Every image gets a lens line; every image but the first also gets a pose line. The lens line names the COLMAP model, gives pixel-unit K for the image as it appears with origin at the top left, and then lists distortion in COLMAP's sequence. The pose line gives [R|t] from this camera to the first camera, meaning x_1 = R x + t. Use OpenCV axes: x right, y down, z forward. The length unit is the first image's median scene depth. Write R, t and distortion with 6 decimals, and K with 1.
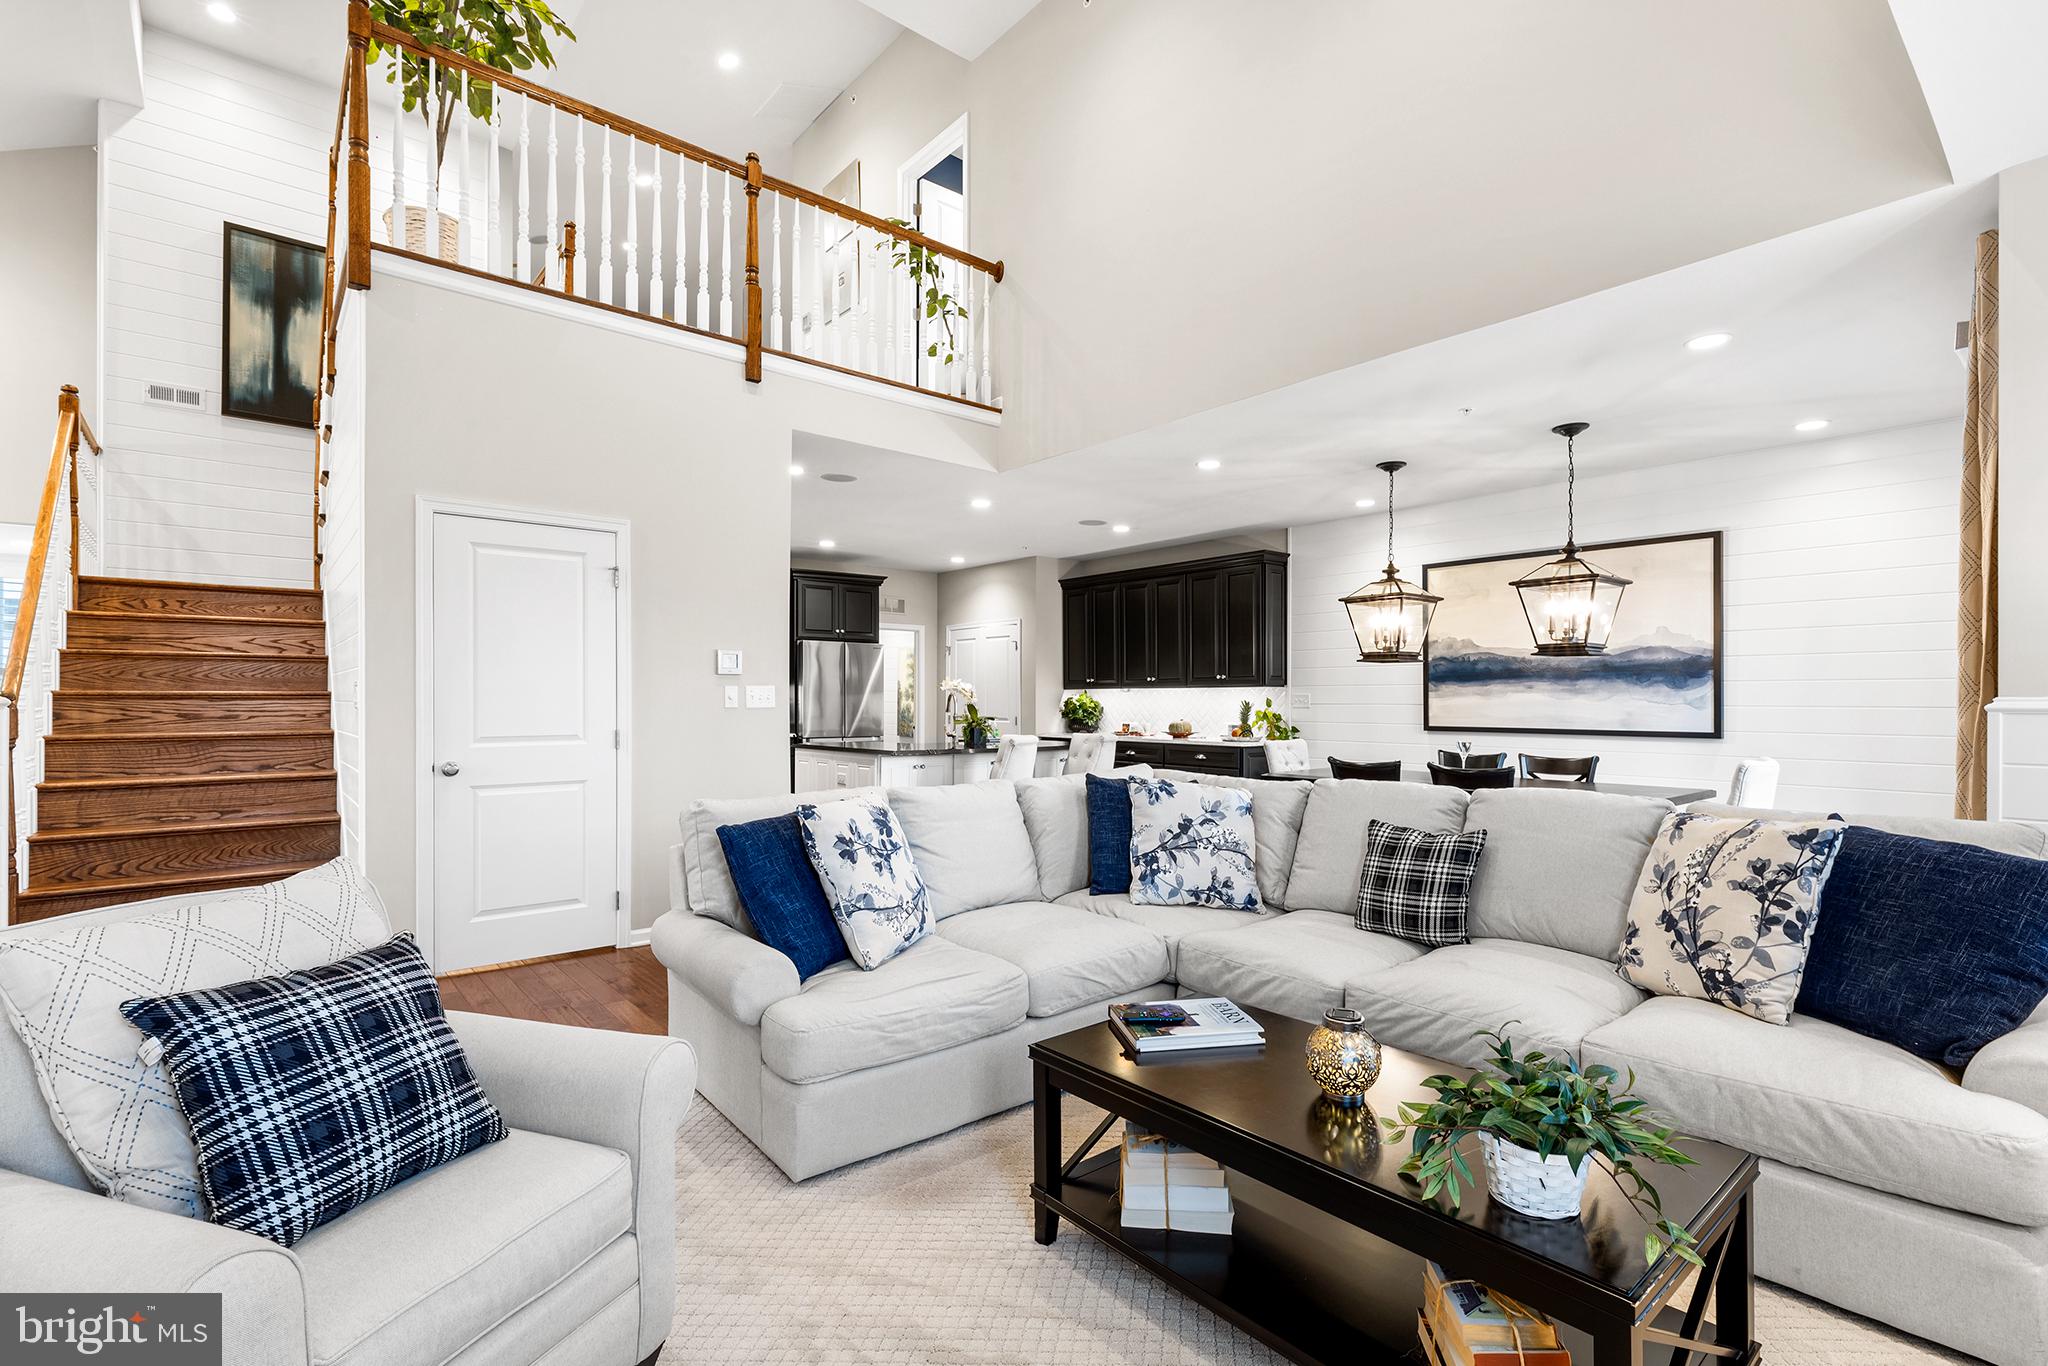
lens RADIAL K [[936.2, 0, 1028.1], [0, 936.2, 703.7], [0, 0, 1]] dist [-0.001176, -0.000325]
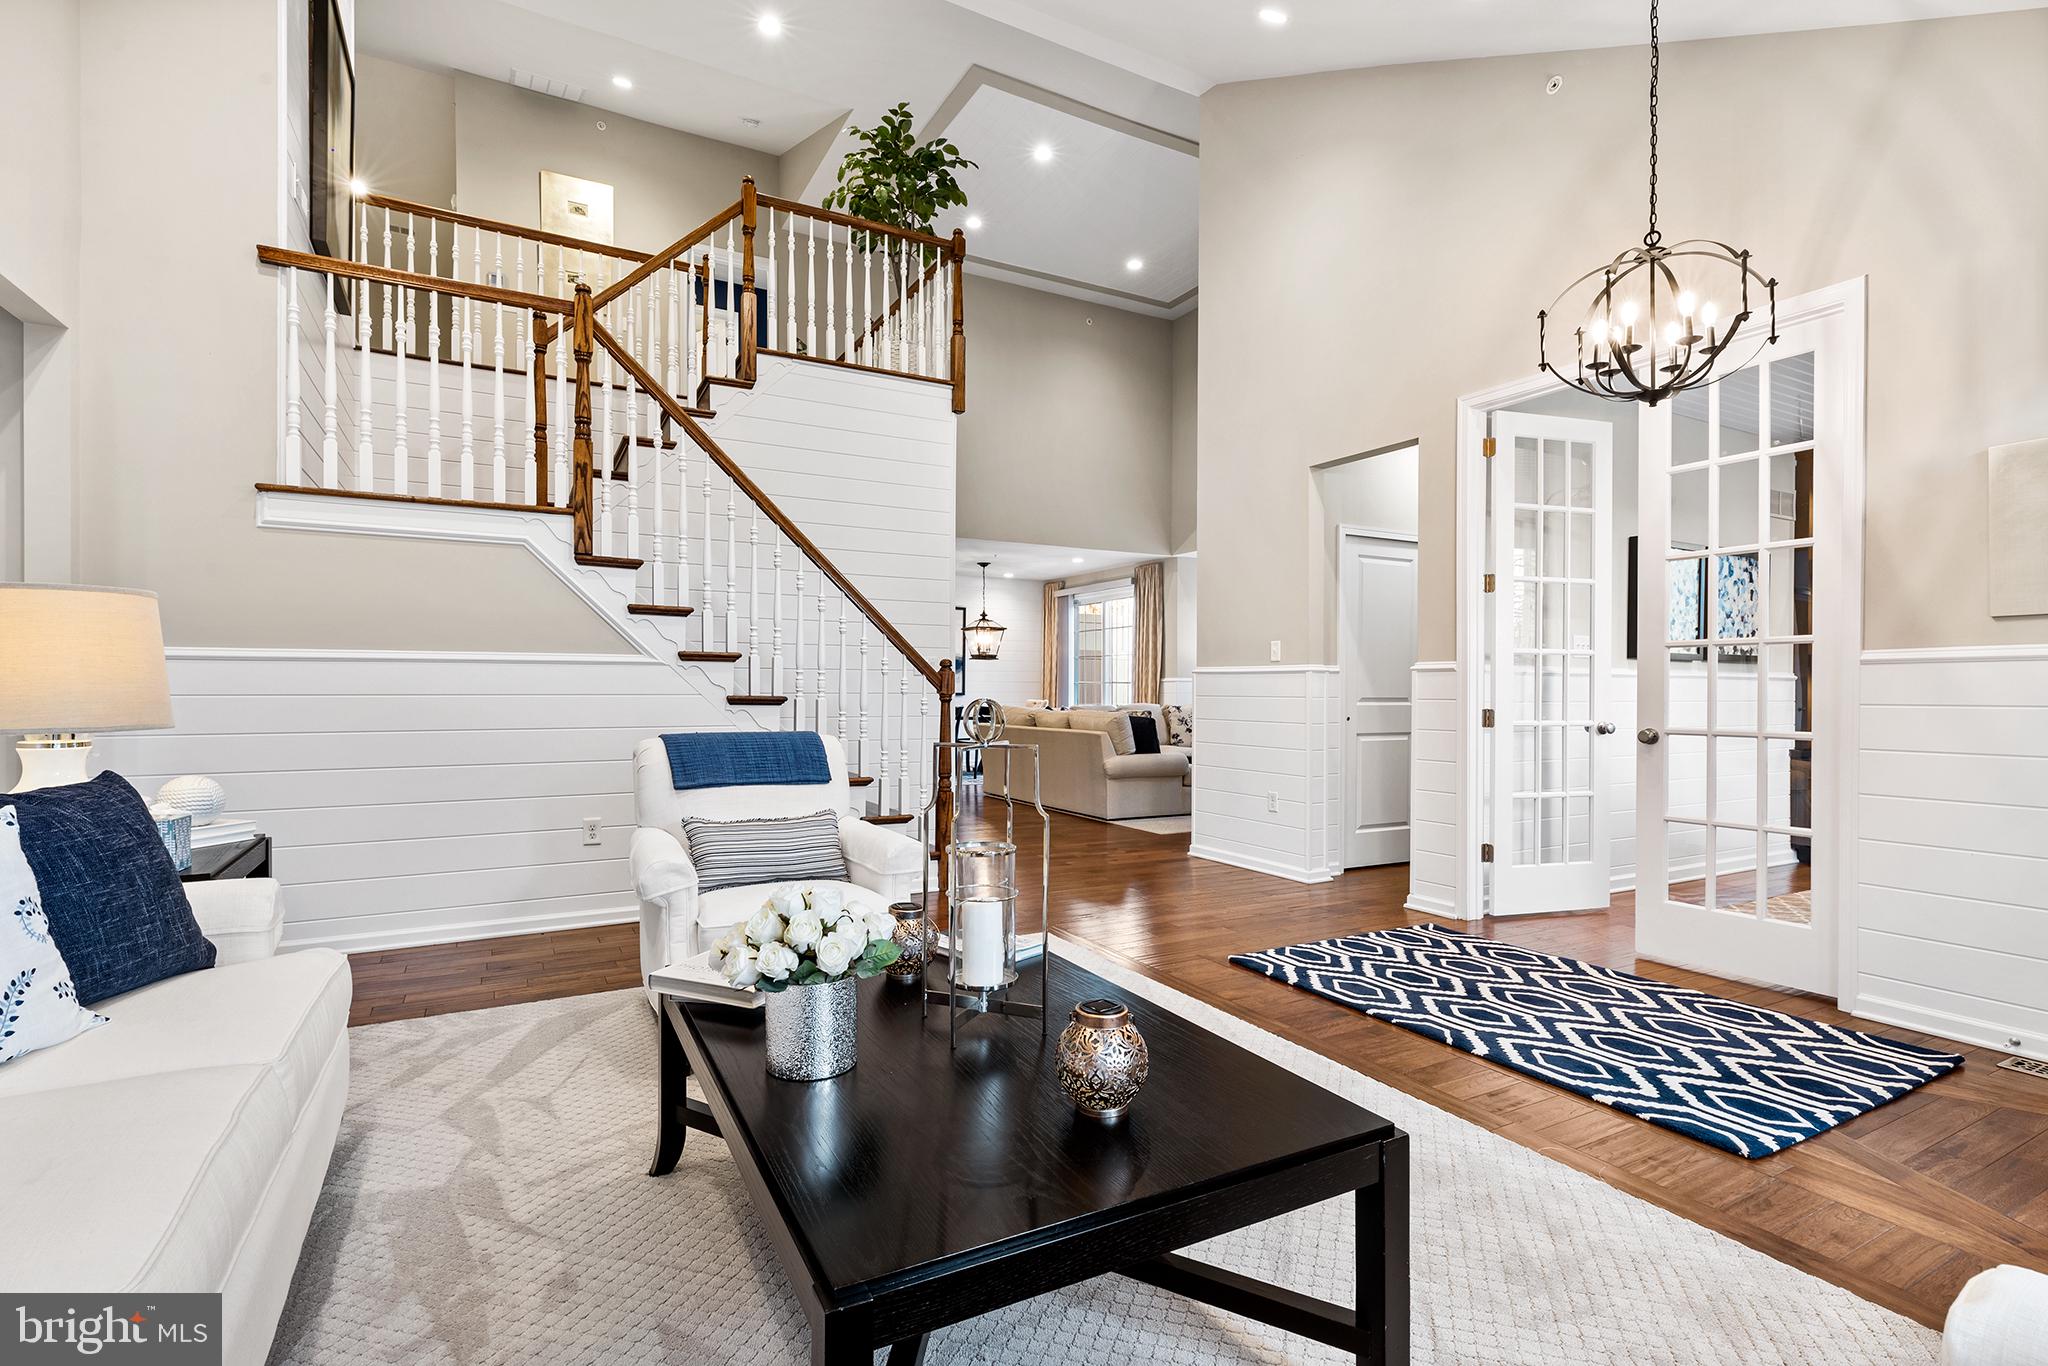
lens RADIAL K [[952.8, 0, 1014.2], [0, 952.8, 689.1], [0, 0, 1]] dist [0.000786, 0.000056]
pose [[0.196755, -0.001040, 0.980452, -1.336869], [0.000671, 0.999999, 0.000926, 0.015735], [-0.980453, 0.000476, 0.196755, 0.338271]]
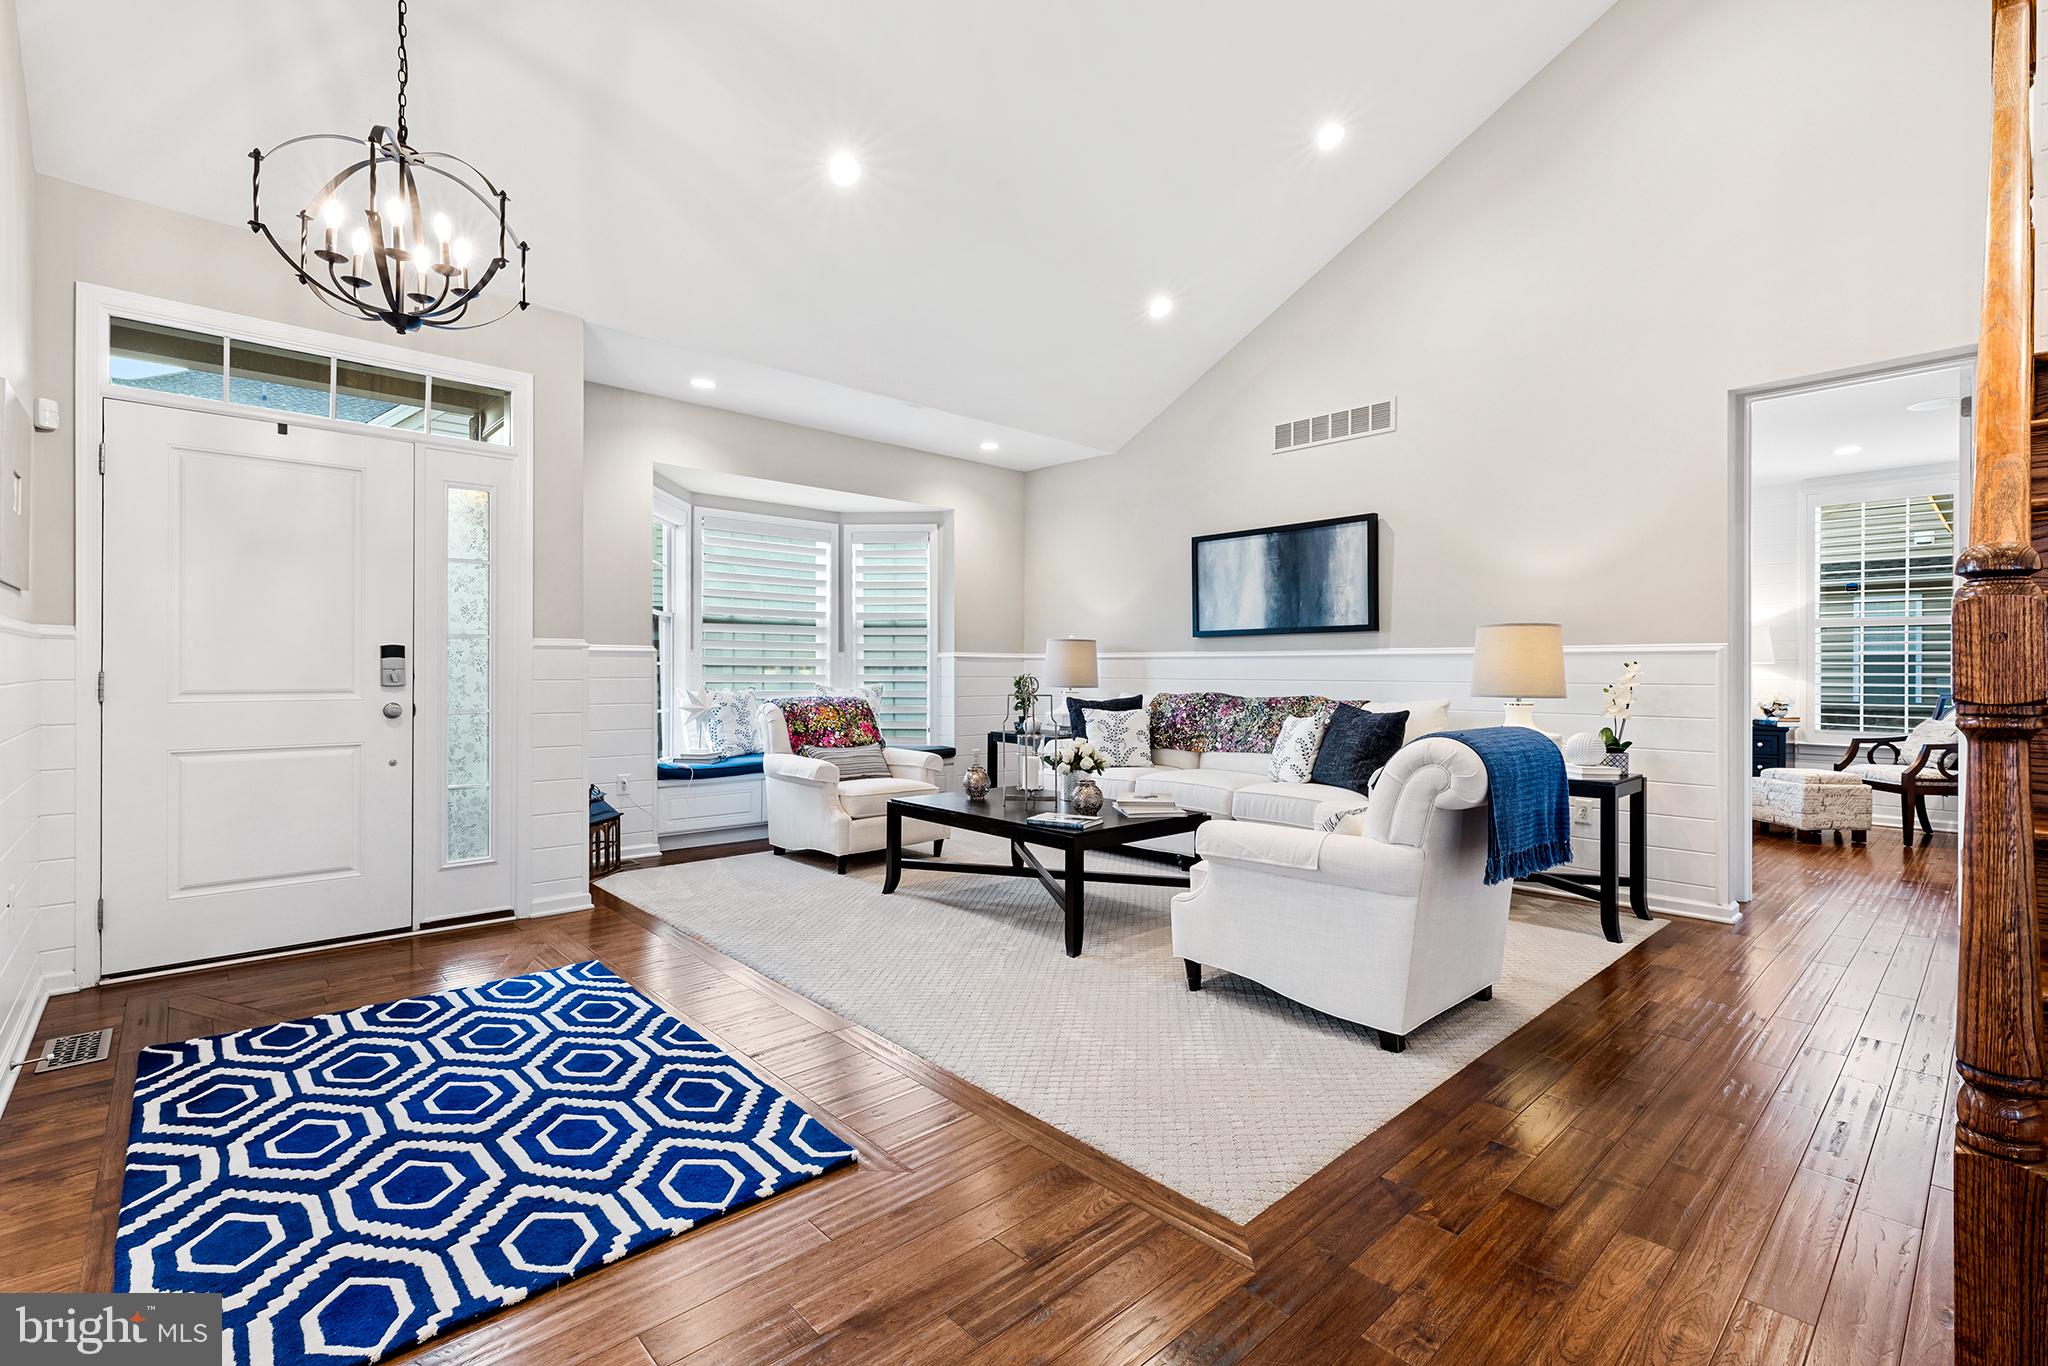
lens RADIAL K [[912.2, 0, 1024.0], [0, 912.2, 683.0], [0, 0, 1]] dist [-0.000356, 0.000031]
pose [[0.048580, 0.009885, -0.998770, -0.446382], [-0.007140, 0.999929, 0.009549, 0.017009], [0.998794, 0.006667, 0.048647, 0.363767]]
